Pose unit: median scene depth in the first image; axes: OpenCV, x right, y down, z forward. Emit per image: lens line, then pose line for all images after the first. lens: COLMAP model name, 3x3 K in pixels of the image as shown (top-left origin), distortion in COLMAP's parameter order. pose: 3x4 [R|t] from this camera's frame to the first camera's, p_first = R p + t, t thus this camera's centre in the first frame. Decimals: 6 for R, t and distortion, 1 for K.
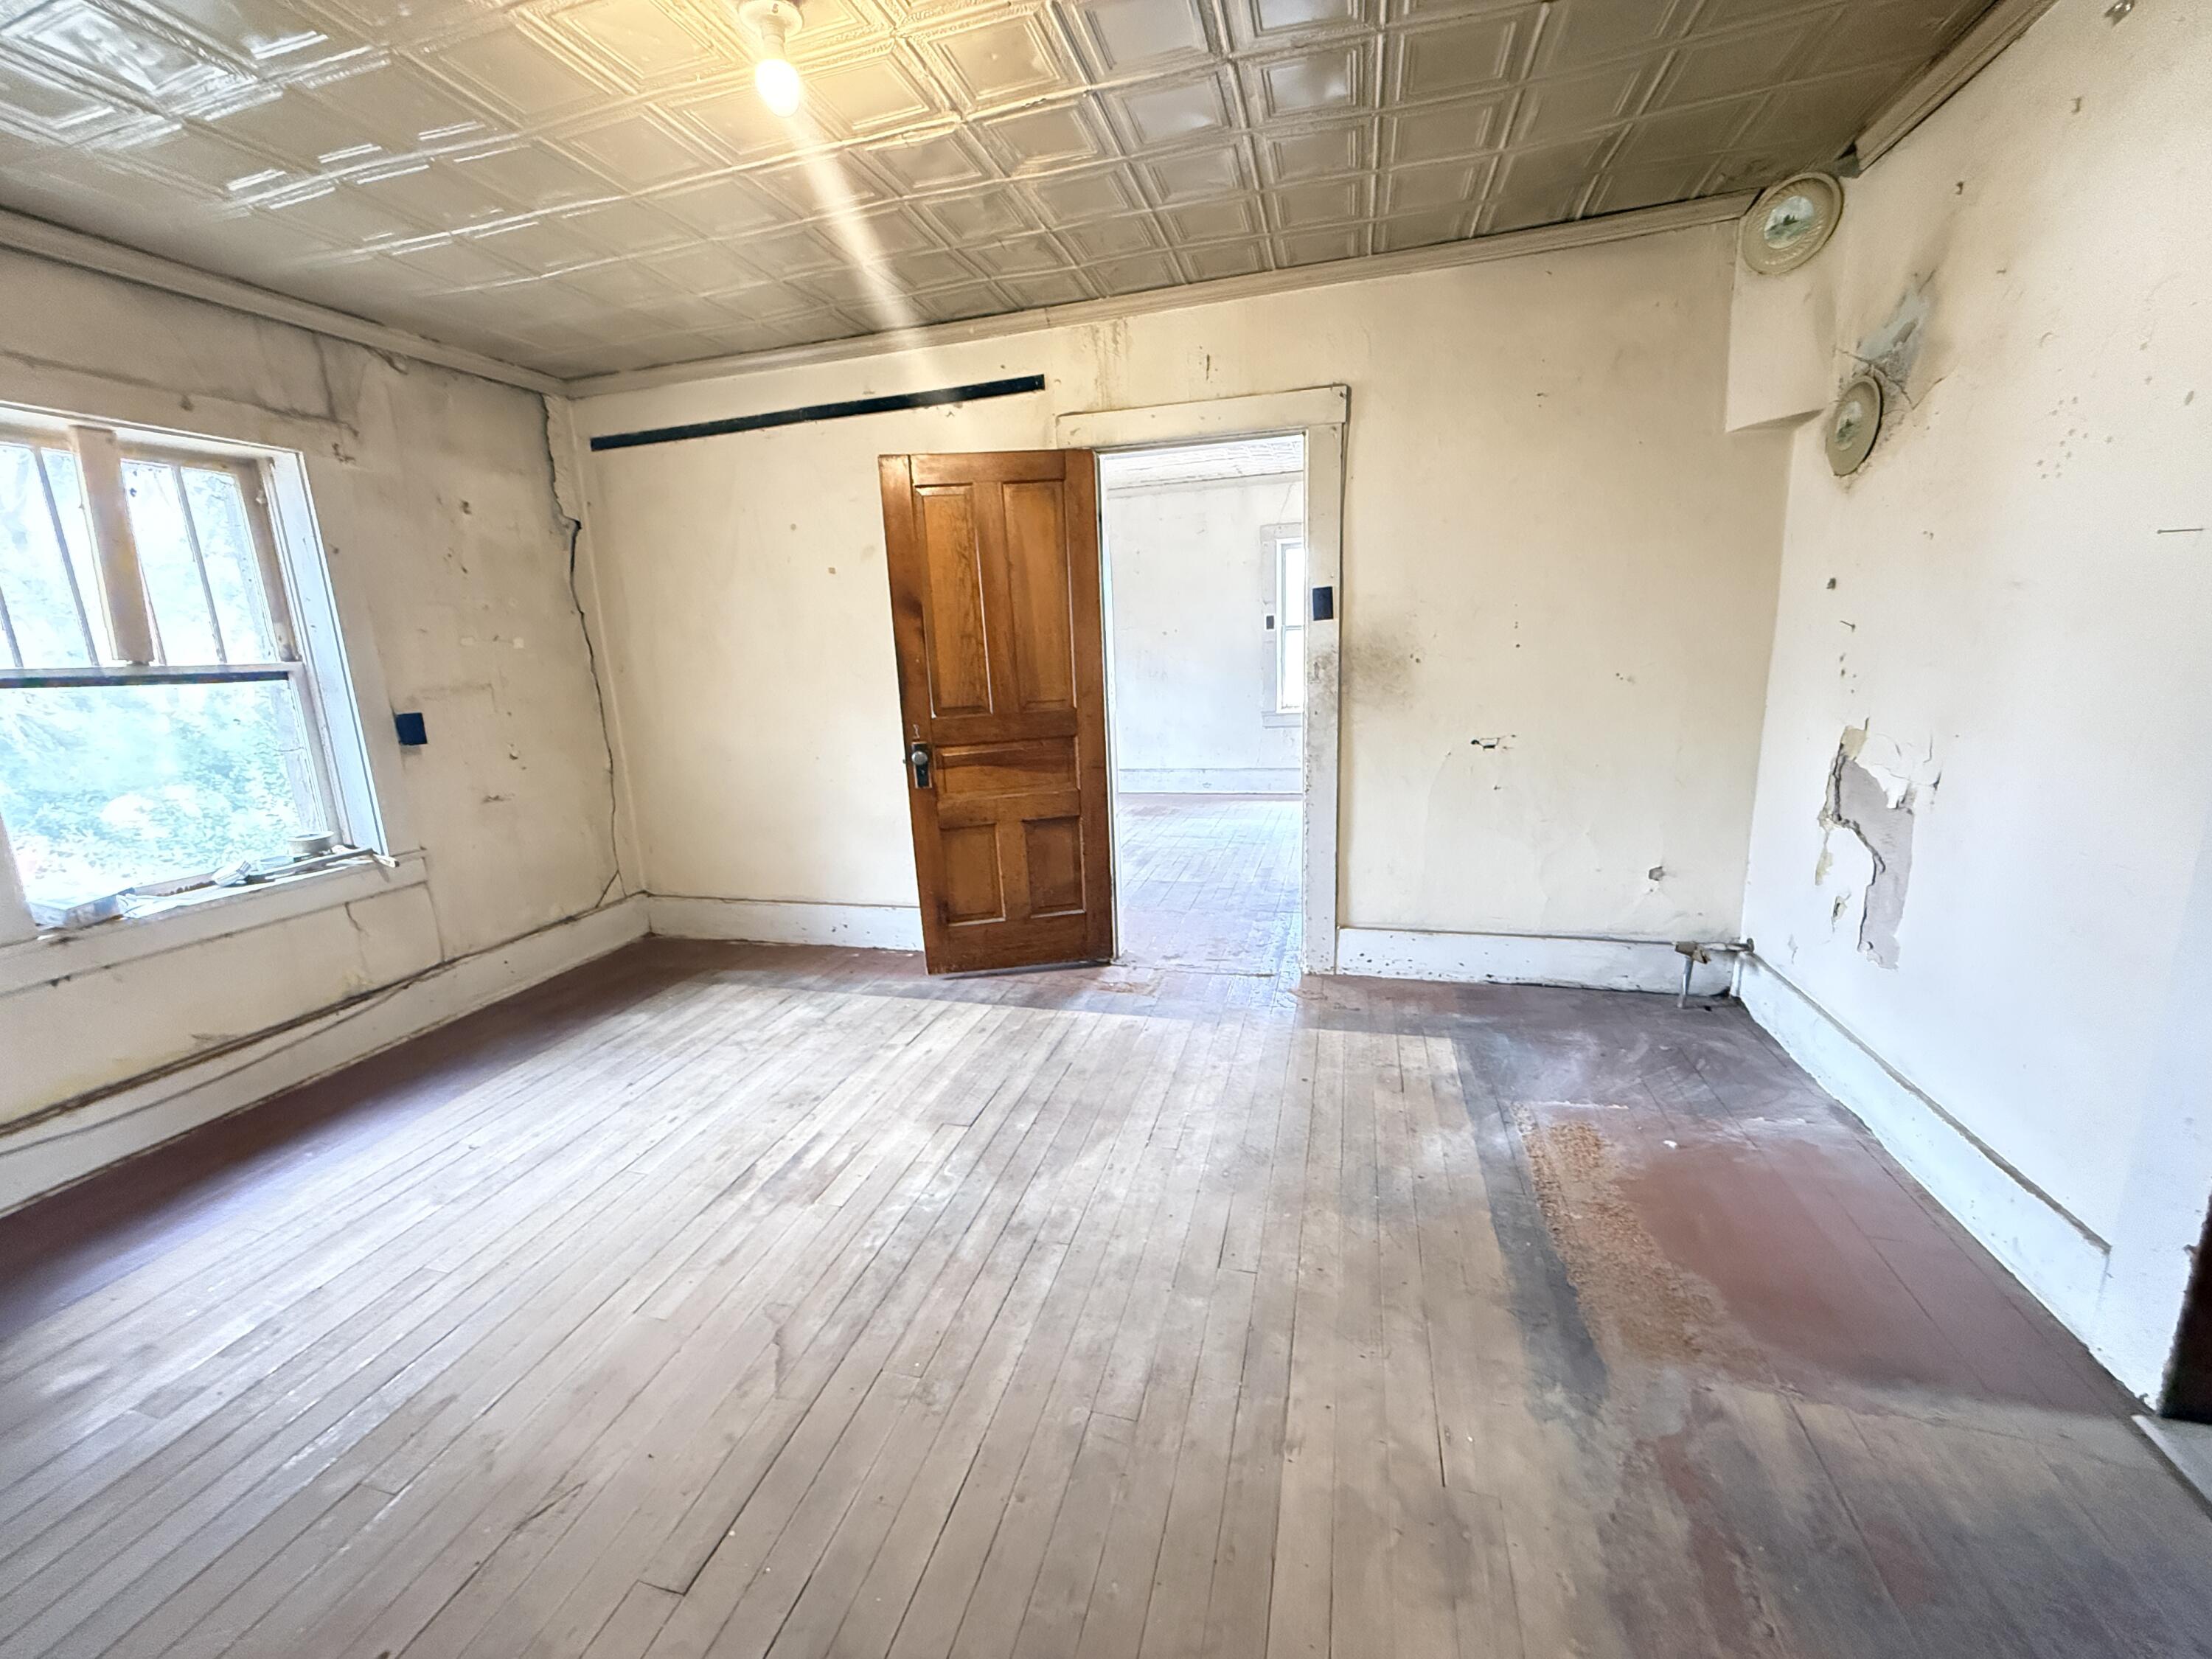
lens RADIAL K [[882.0, 0, 1102.4], [0, 882.0, 825.1], [0, 0, 1]] dist [0.000786, 0.000181]
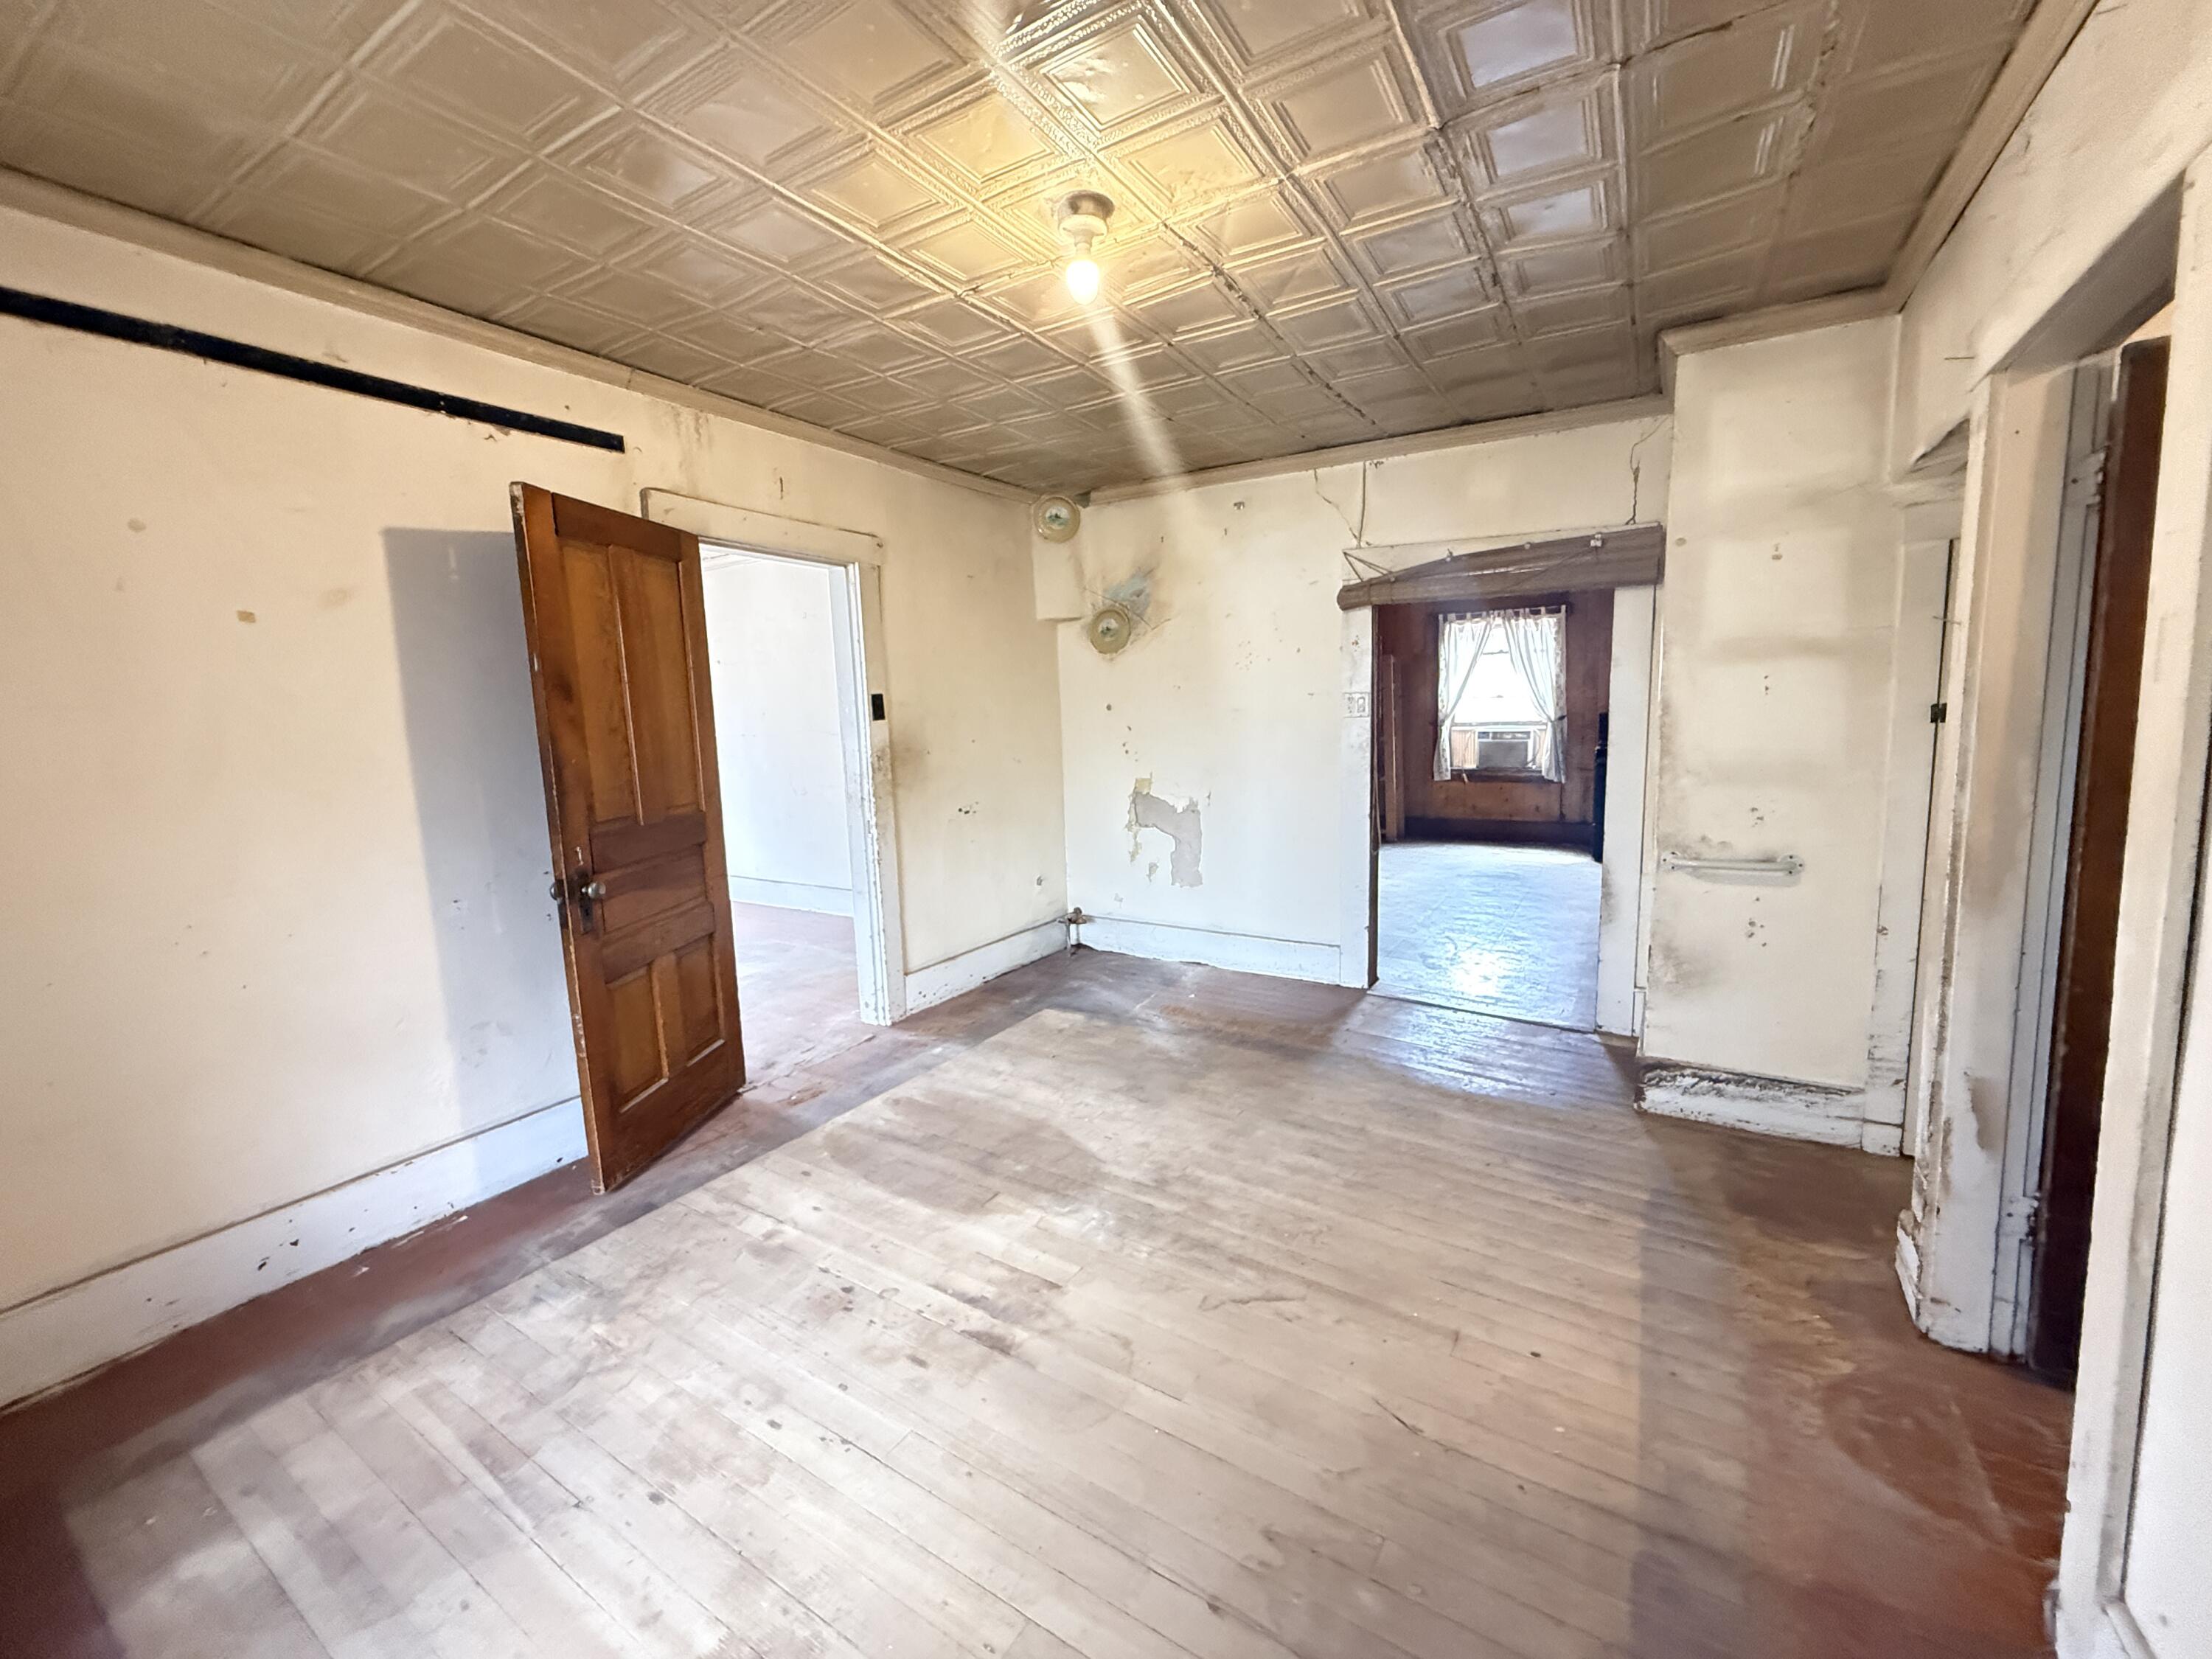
lens RADIAL K [[883.8, 0, 1102.5], [0, 883.8, 823.1], [0, 0, 1]] dist [-0.000026, -0.000124]
pose [[0.281652, -0.086018, 0.955653, -0.927532], [0.215022, 0.976302, 0.024505, -0.067460], [-0.935114, 0.198585, 0.293473, 0.438355]]
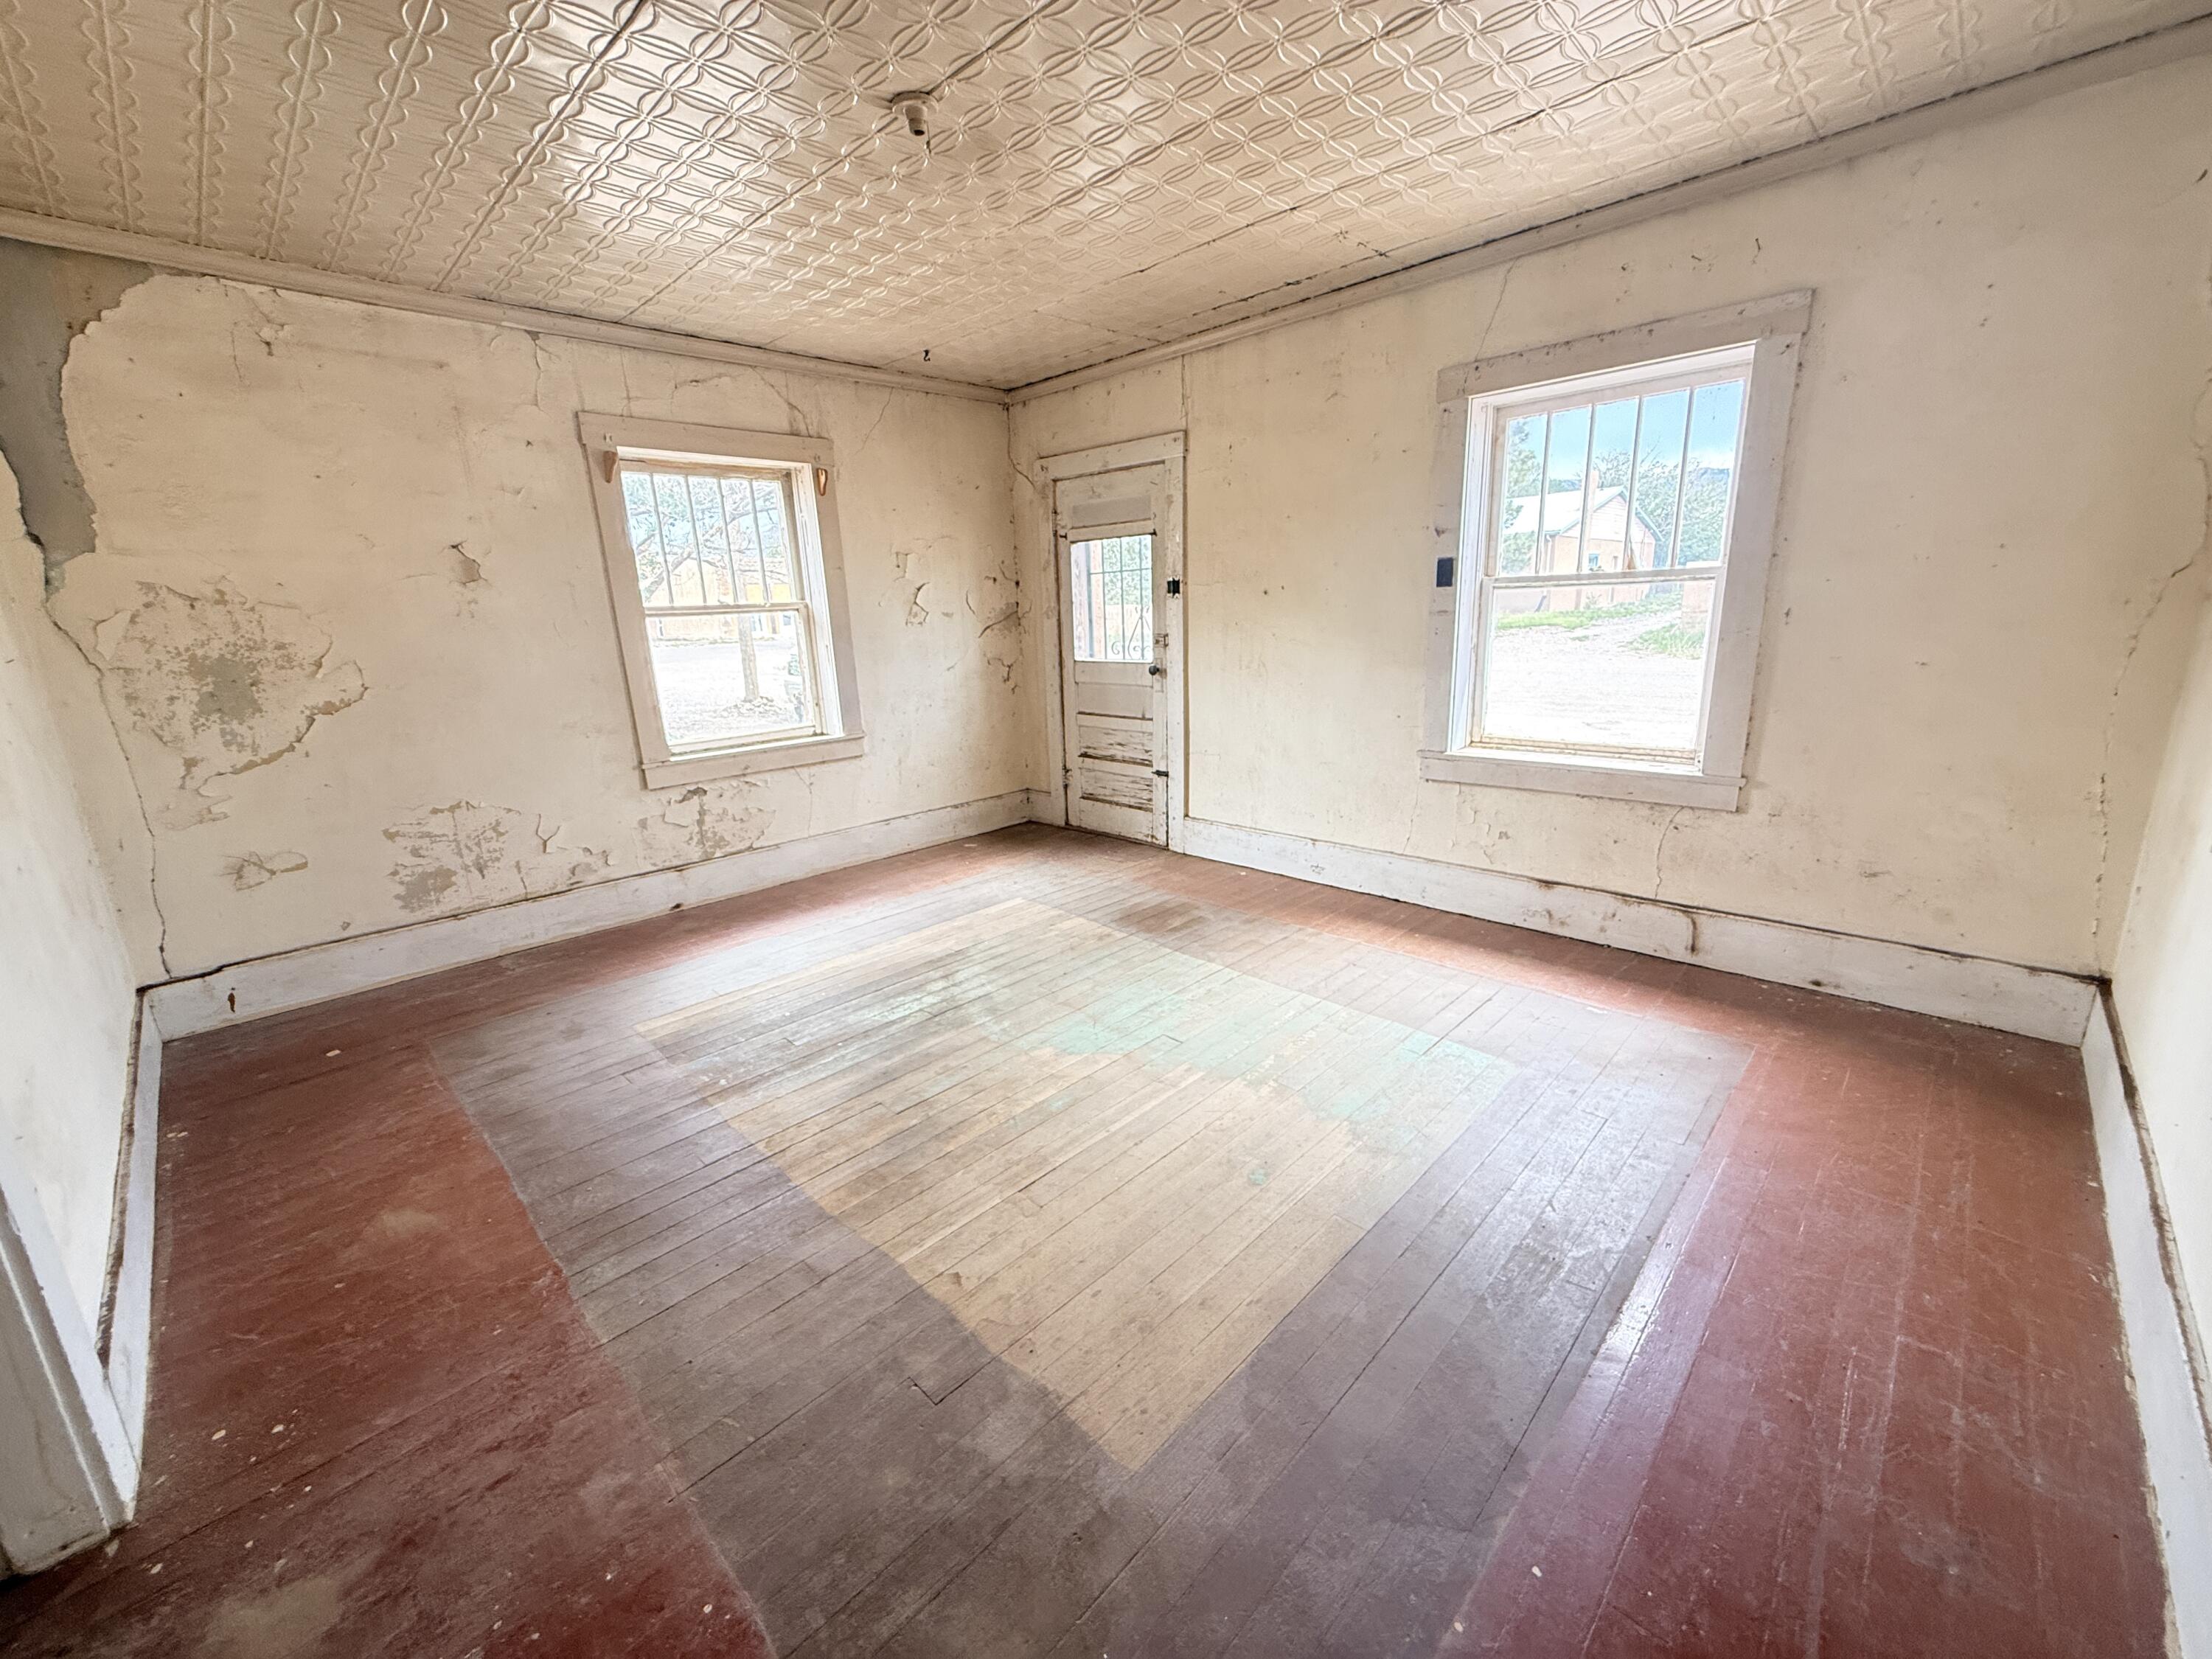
lens RADIAL K [[879.6, 0, 1102.8], [0, 879.6, 824.7], [0, 0, 1]] dist [-0.000073, 0.000277]
pose [[0.877560, 0.128004, -0.462063, 0.678414], [-0.099683, 0.991355, 0.085313, -0.286254], [0.468989, -0.028807, 0.882734, 1.195172]]
